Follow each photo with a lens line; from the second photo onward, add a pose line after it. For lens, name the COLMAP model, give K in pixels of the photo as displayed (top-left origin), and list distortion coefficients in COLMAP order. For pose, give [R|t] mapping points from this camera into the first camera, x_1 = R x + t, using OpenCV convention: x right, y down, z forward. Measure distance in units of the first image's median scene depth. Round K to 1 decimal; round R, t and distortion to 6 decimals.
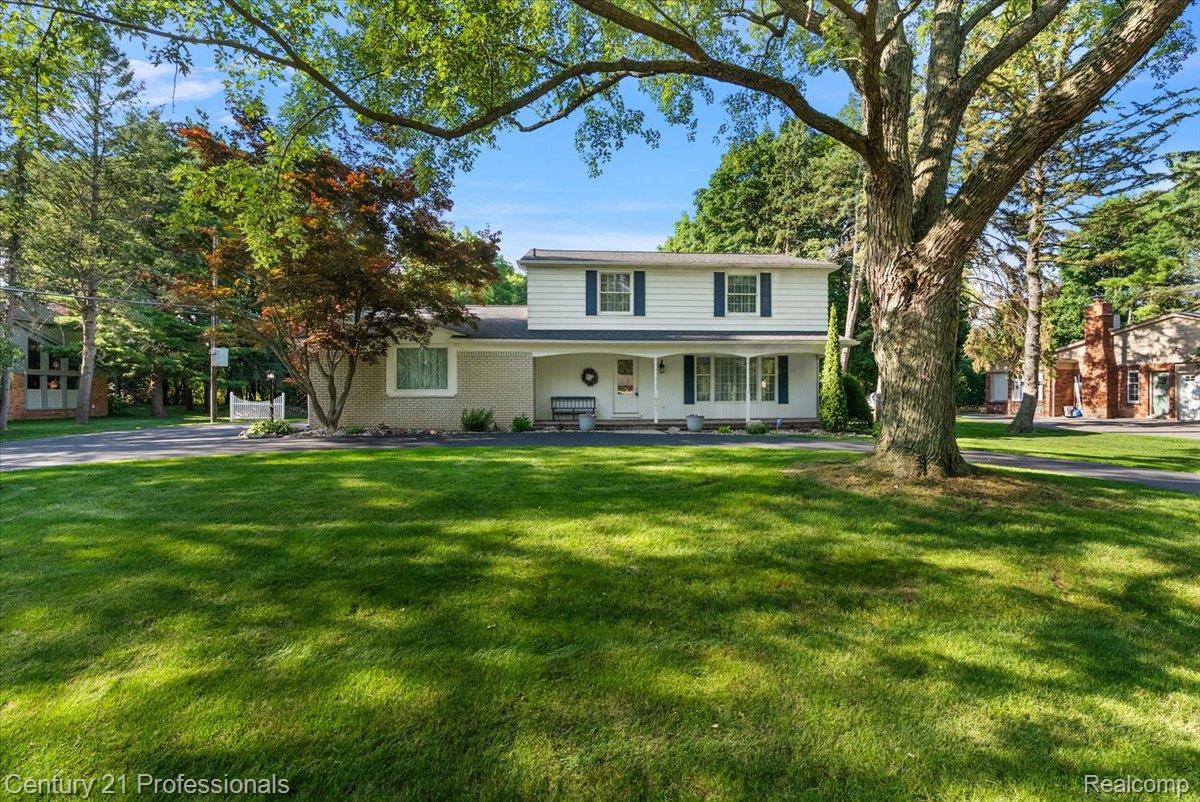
lens RADIAL K [[551.4, 0, 604.5], [0, 551.4, 388.0], [0, 0, 1]] dist [-0.001922, -0.000092]
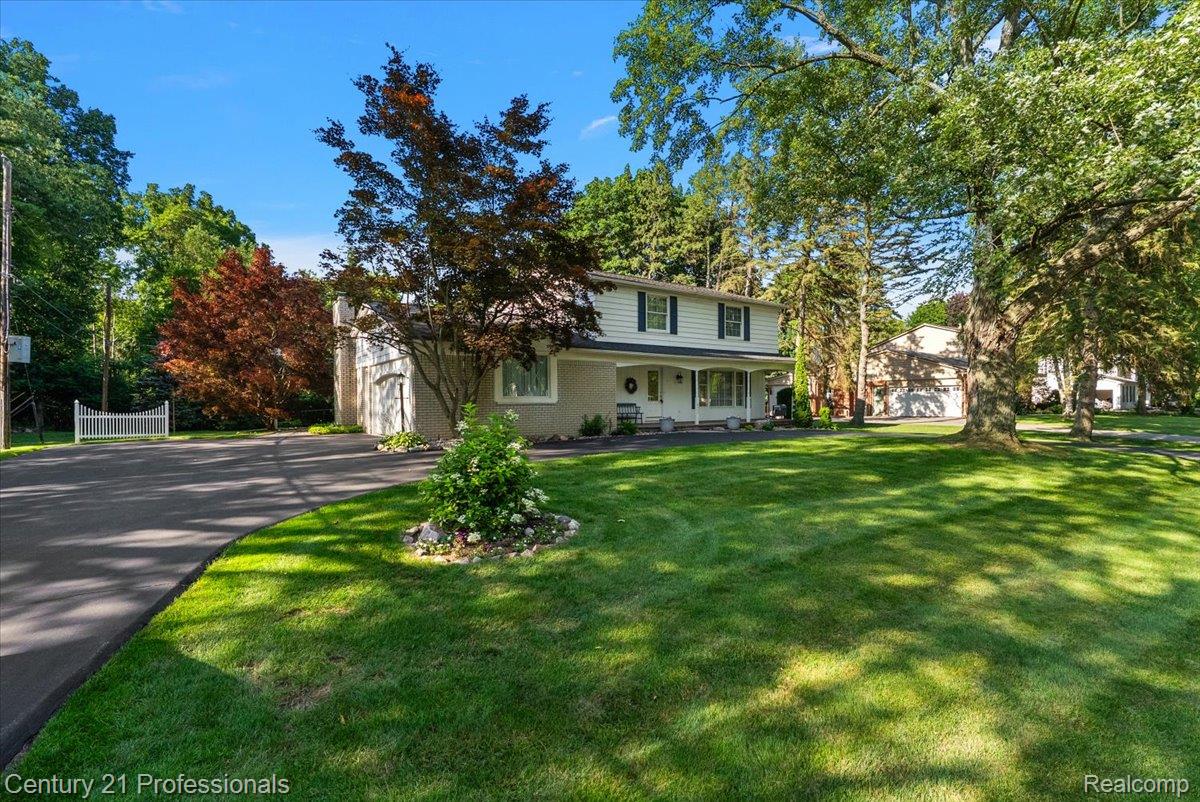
lens RADIAL K [[551.4, 0, 604.5], [0, 551.4, 388.0], [0, 0, 1]] dist [-0.001922, -0.000092]
pose [[0.854113, 0.007778, 0.520029, -0.673088], [-0.000297, 0.999895, -0.014467, 0.001016], [-0.520087, 0.012202, 0.854026, 0.072956]]
